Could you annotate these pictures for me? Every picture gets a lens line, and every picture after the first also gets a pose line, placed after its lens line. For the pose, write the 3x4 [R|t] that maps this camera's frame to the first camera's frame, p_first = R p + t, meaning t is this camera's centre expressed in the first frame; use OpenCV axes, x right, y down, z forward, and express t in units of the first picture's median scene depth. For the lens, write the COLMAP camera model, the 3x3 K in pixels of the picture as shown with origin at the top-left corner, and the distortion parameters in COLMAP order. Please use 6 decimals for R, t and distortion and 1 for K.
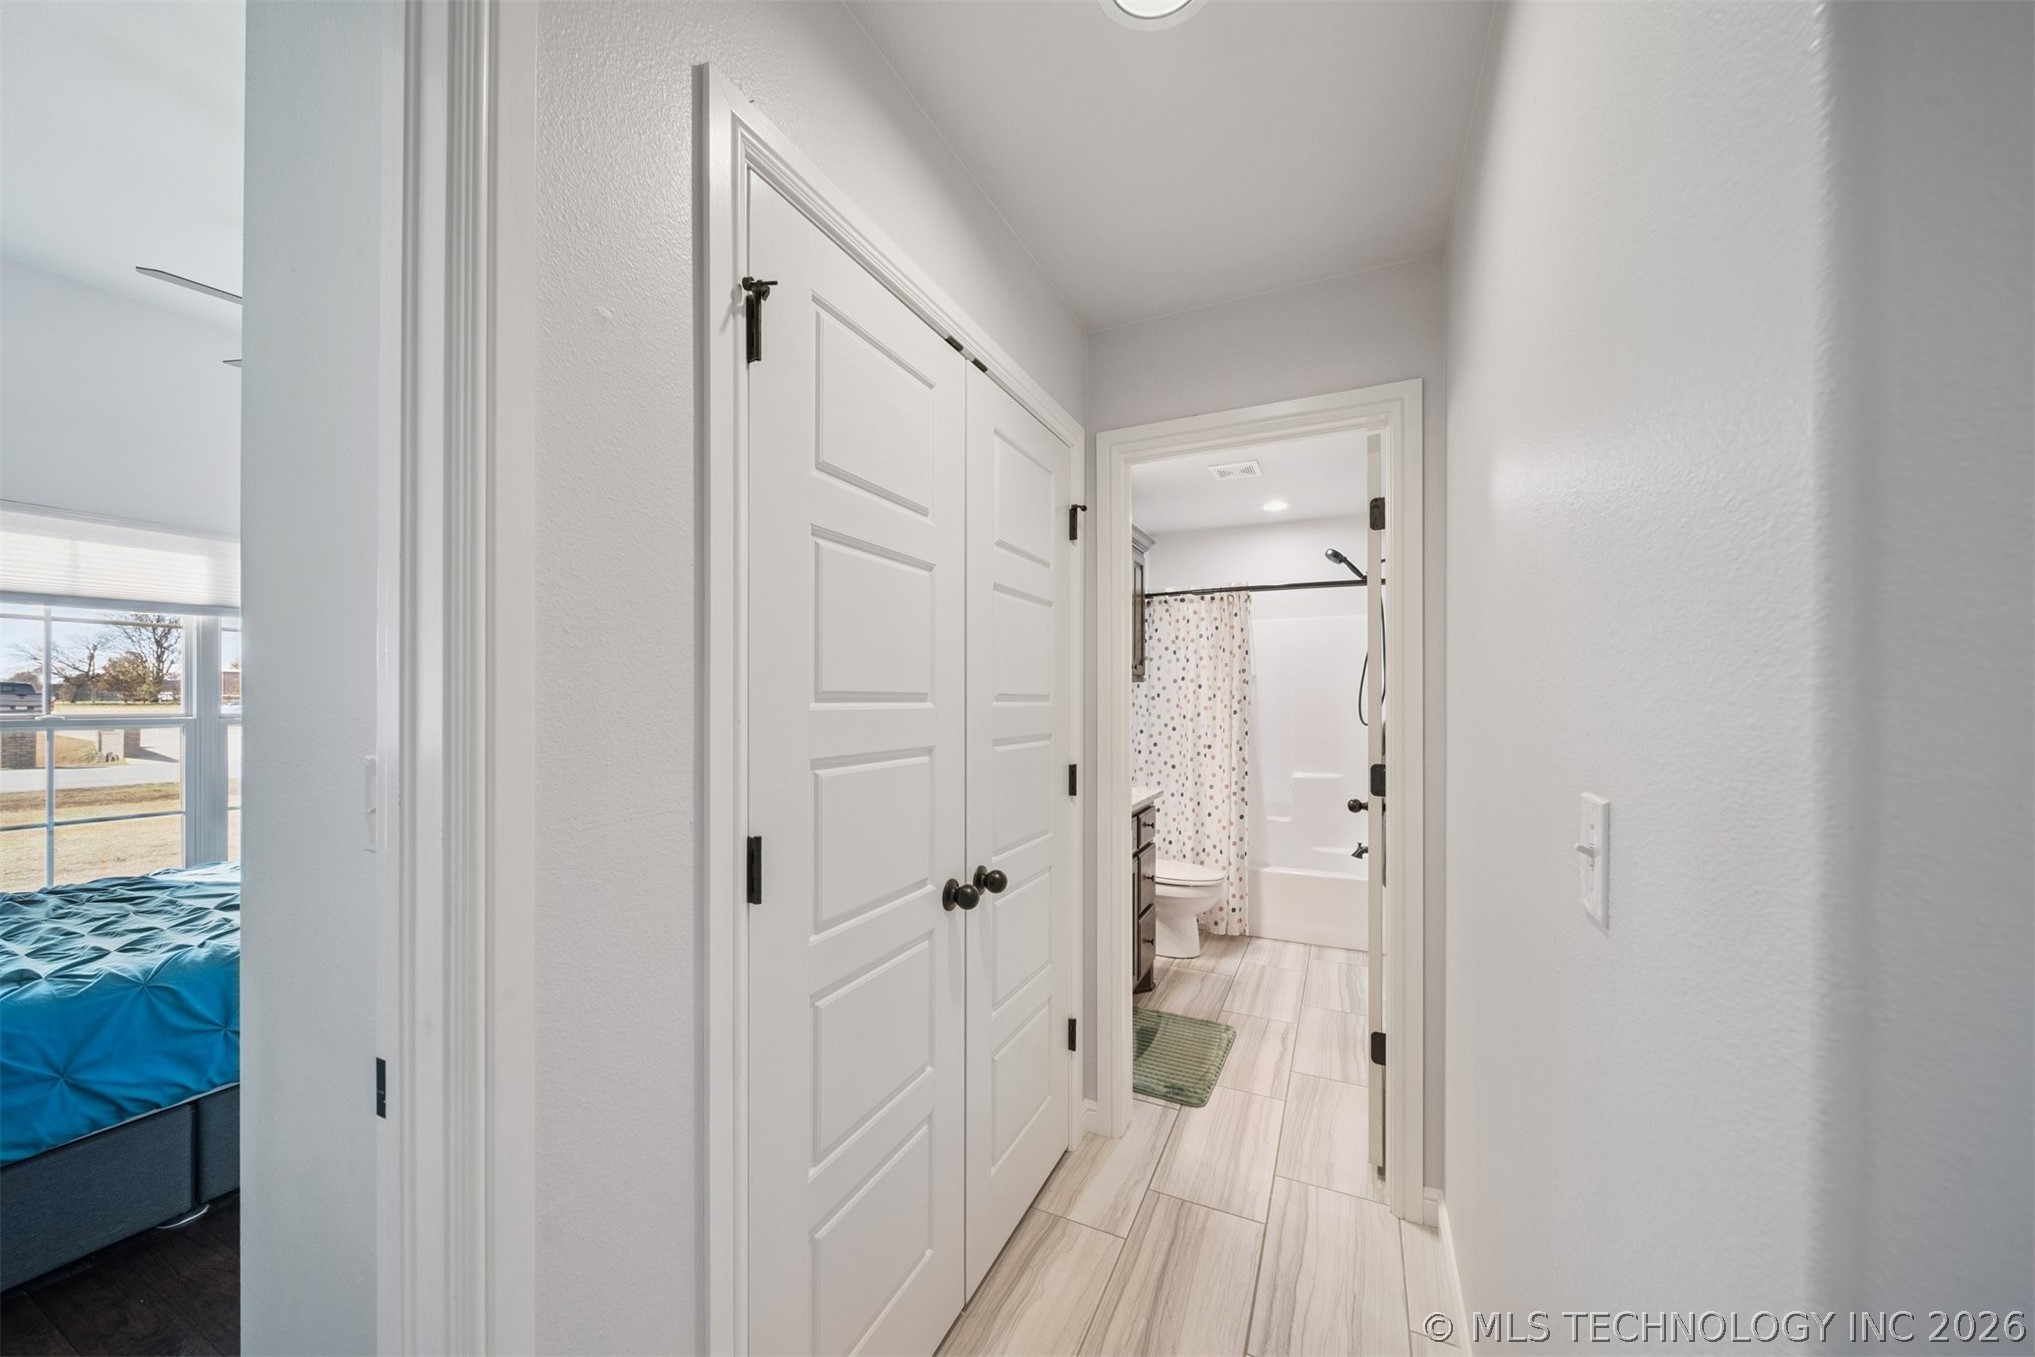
lens RADIAL K [[716.4, 0, 1030.5], [0, 716.4, 709.0], [0, 0, 1]] dist [-0.002449, -0.000751]
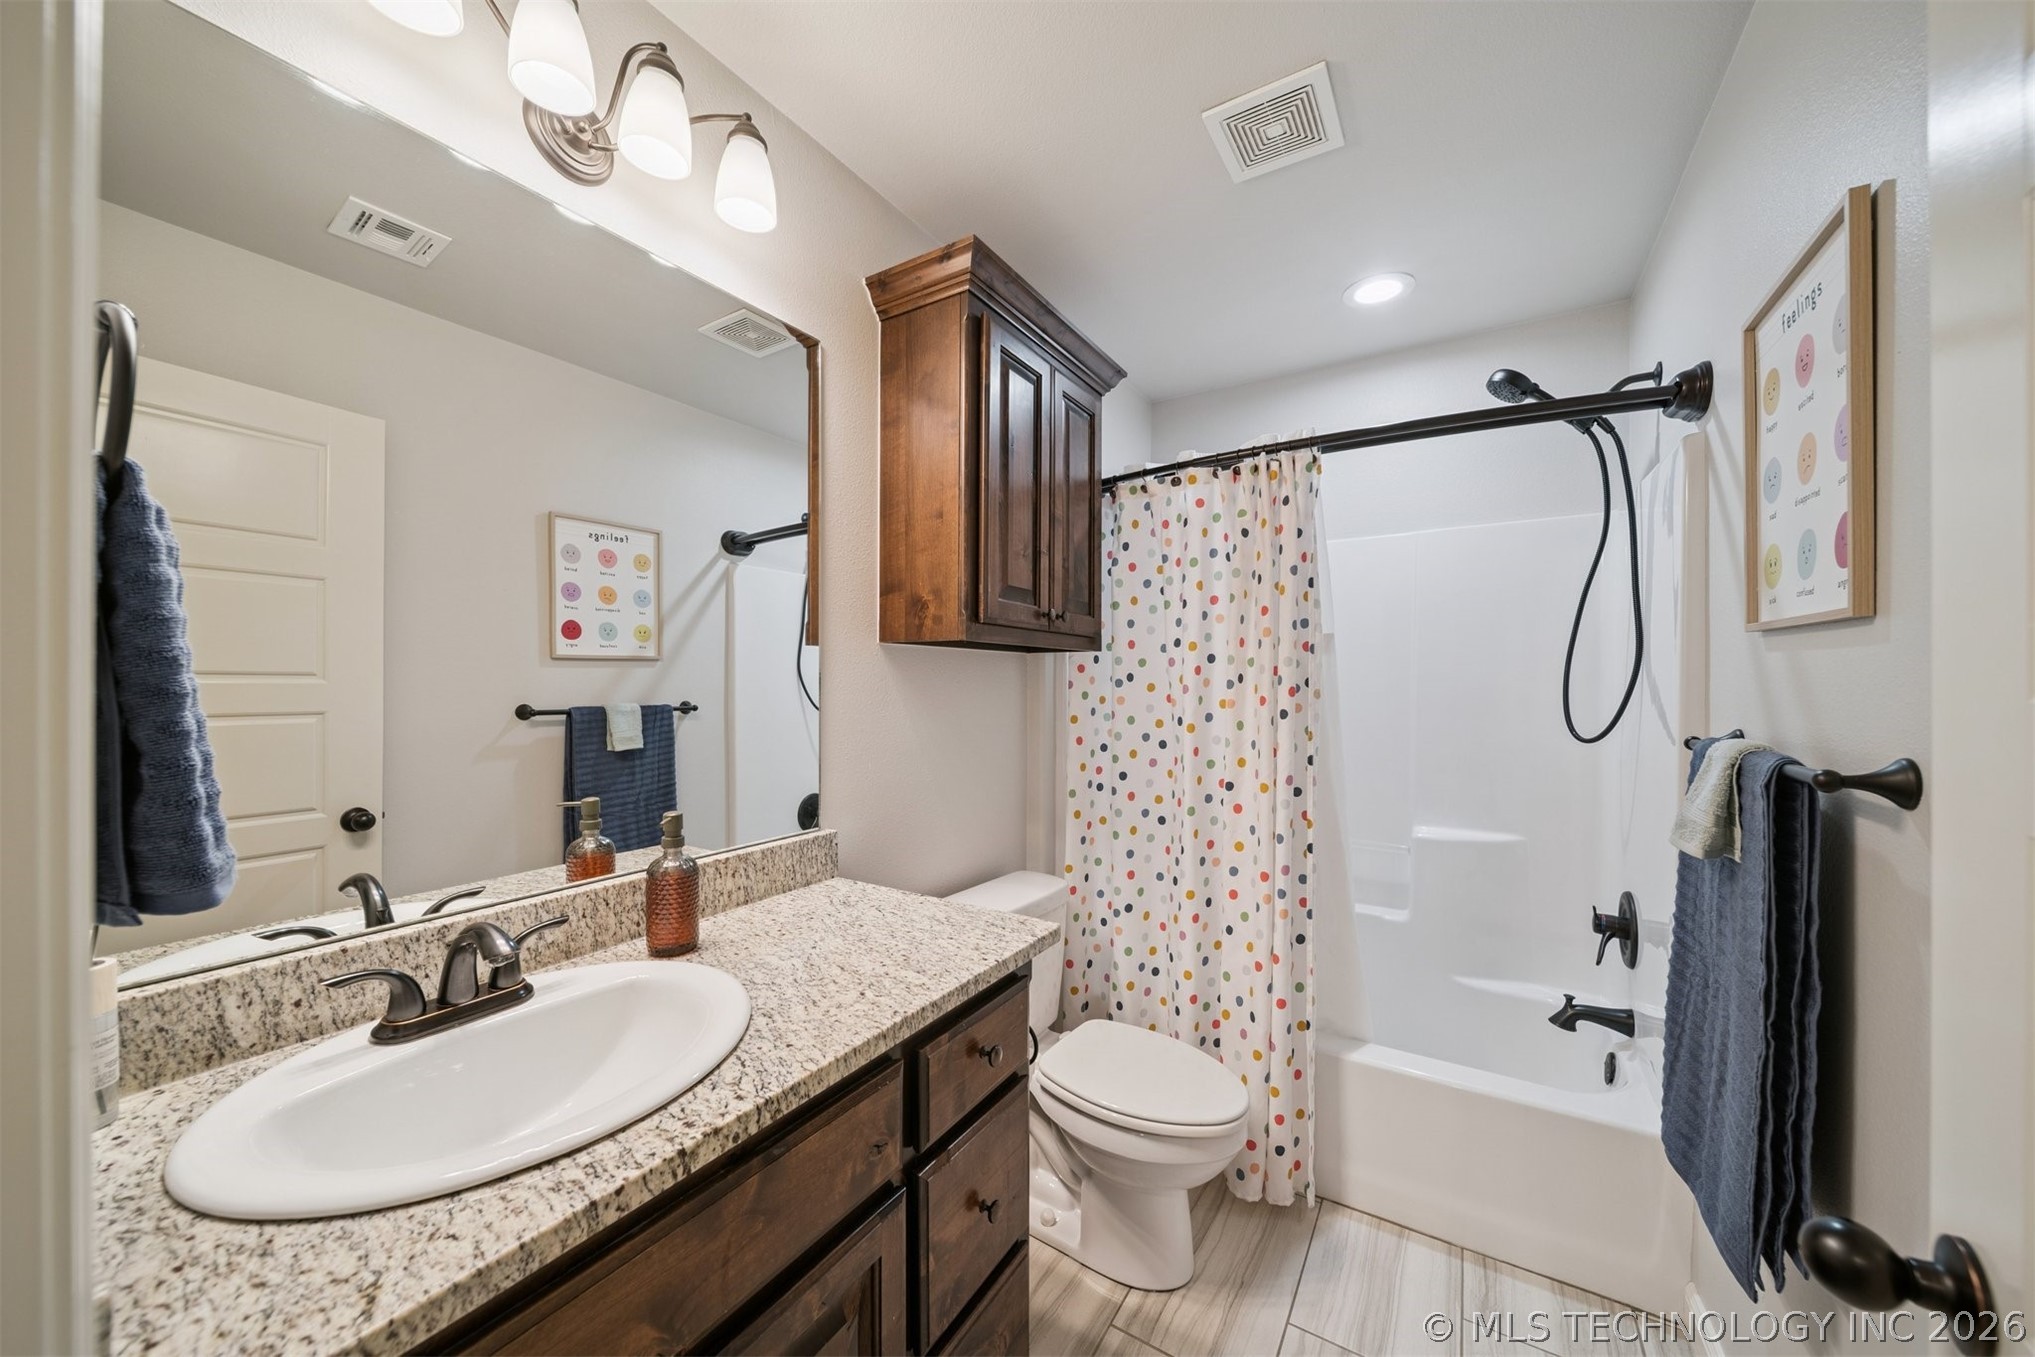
lens RADIAL K [[716.4, 0, 1023.1], [0, 716.4, 689.7], [0, 0, 1]] dist [-0.002449, -0.000751]
pose [[0.991468, 0.003360, -0.130306, 0.175863], [-0.004448, 0.999958, -0.008057, -0.006217], [0.130273, 0.008567, 0.991441, 0.513147]]
